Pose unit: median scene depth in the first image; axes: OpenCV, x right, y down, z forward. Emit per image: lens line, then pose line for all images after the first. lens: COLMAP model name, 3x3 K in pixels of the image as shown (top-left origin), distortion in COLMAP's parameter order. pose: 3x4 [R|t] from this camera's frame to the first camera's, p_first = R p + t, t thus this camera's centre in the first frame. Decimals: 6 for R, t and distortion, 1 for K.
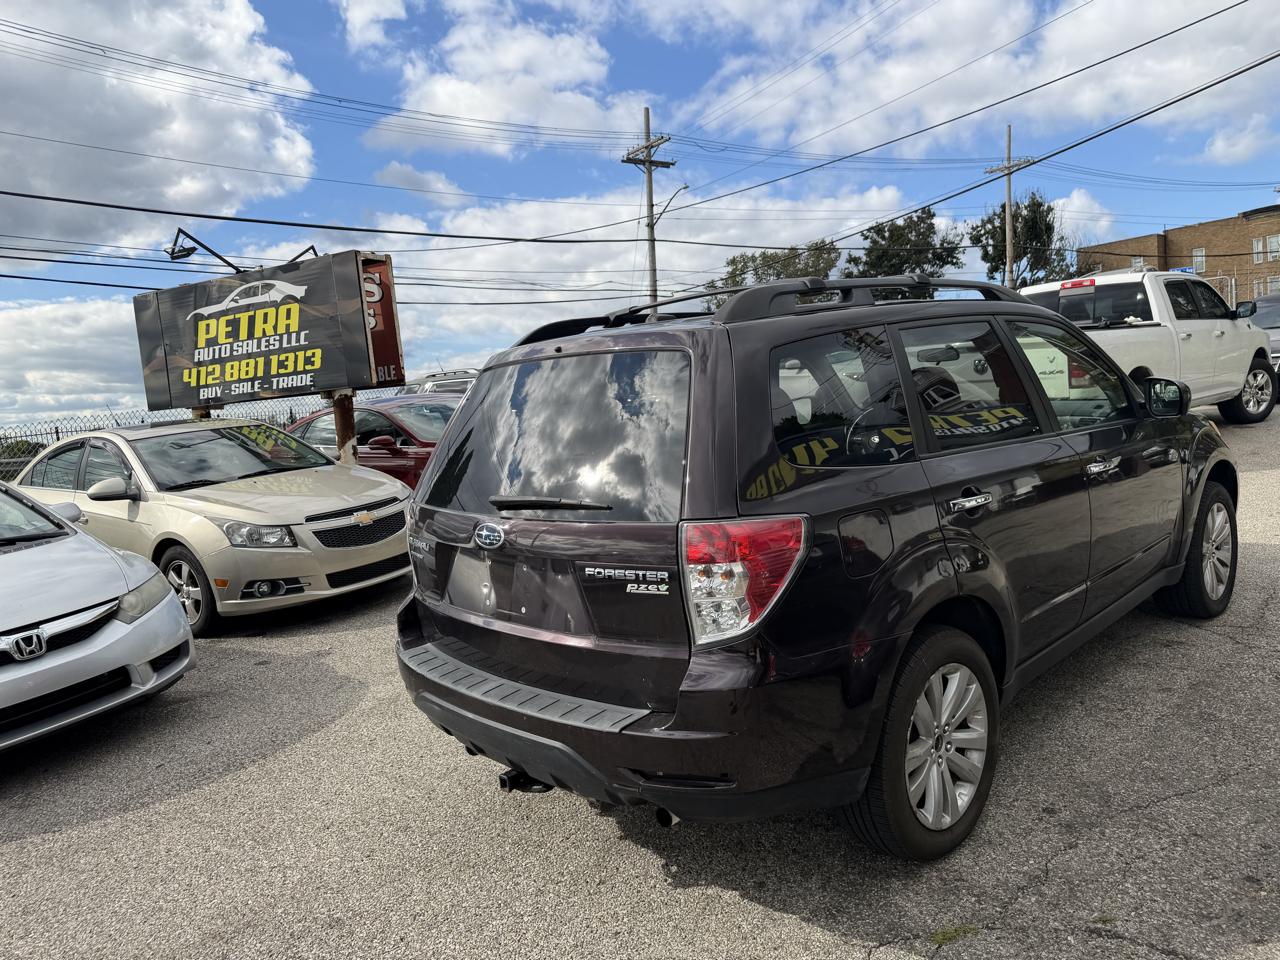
lens RADIAL K [[920.7, 0, 639.8], [0, 920.7, 480.8], [0, 0, 1]] dist [0.020762, -0.022402]
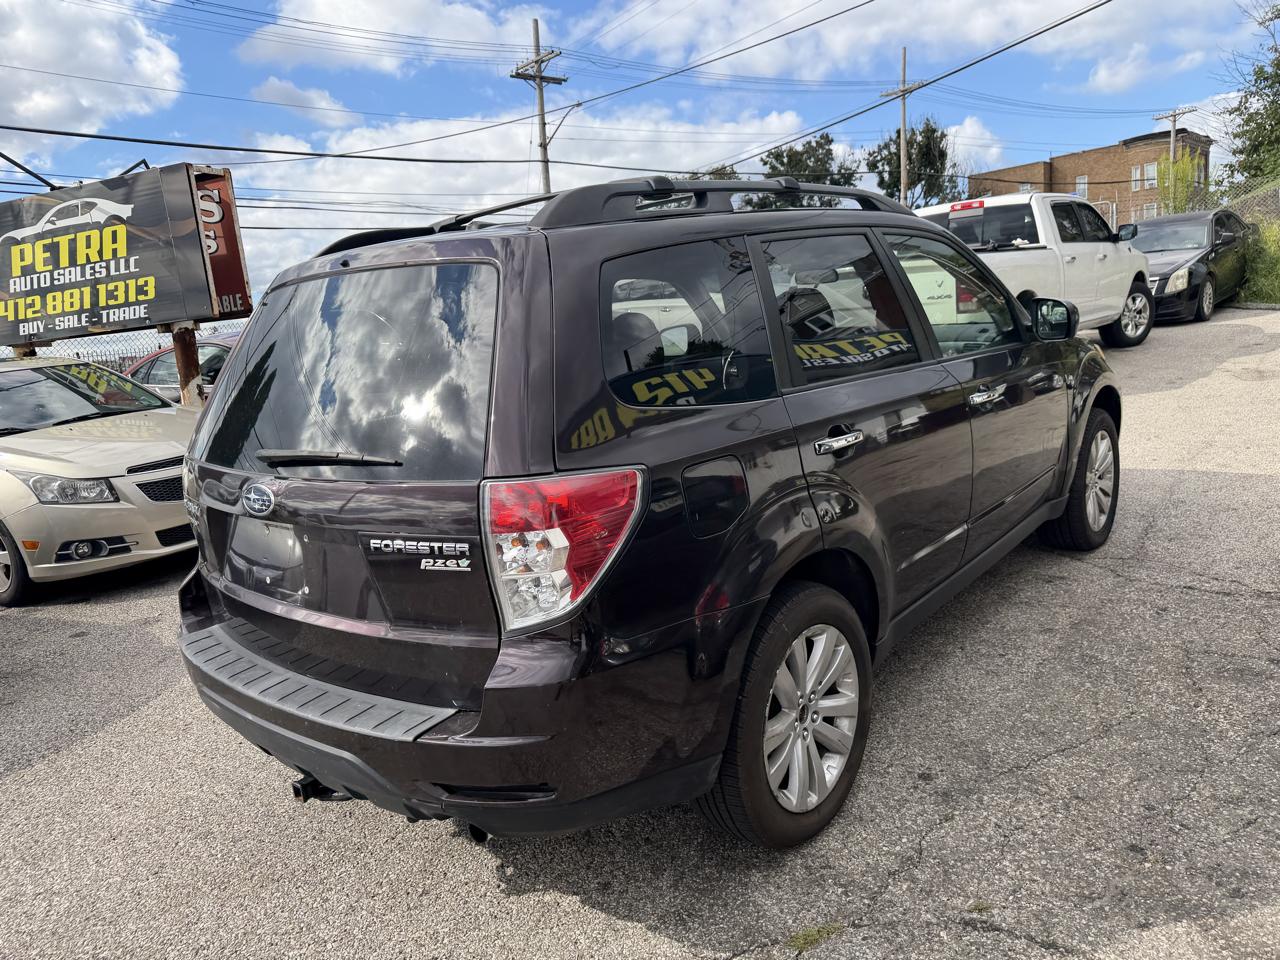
lens RADIAL K [[888.7, 0, 643.5], [0, 888.7, 498.9], [0, 0, 1]] dist [0.019550, -0.023141]
pose [[0.995116, -0.029896, 0.094077, 0.068707], [0.020500, 0.994846, 0.099305, -0.008460], [-0.096561, -0.096892, 0.990600, 0.135885]]
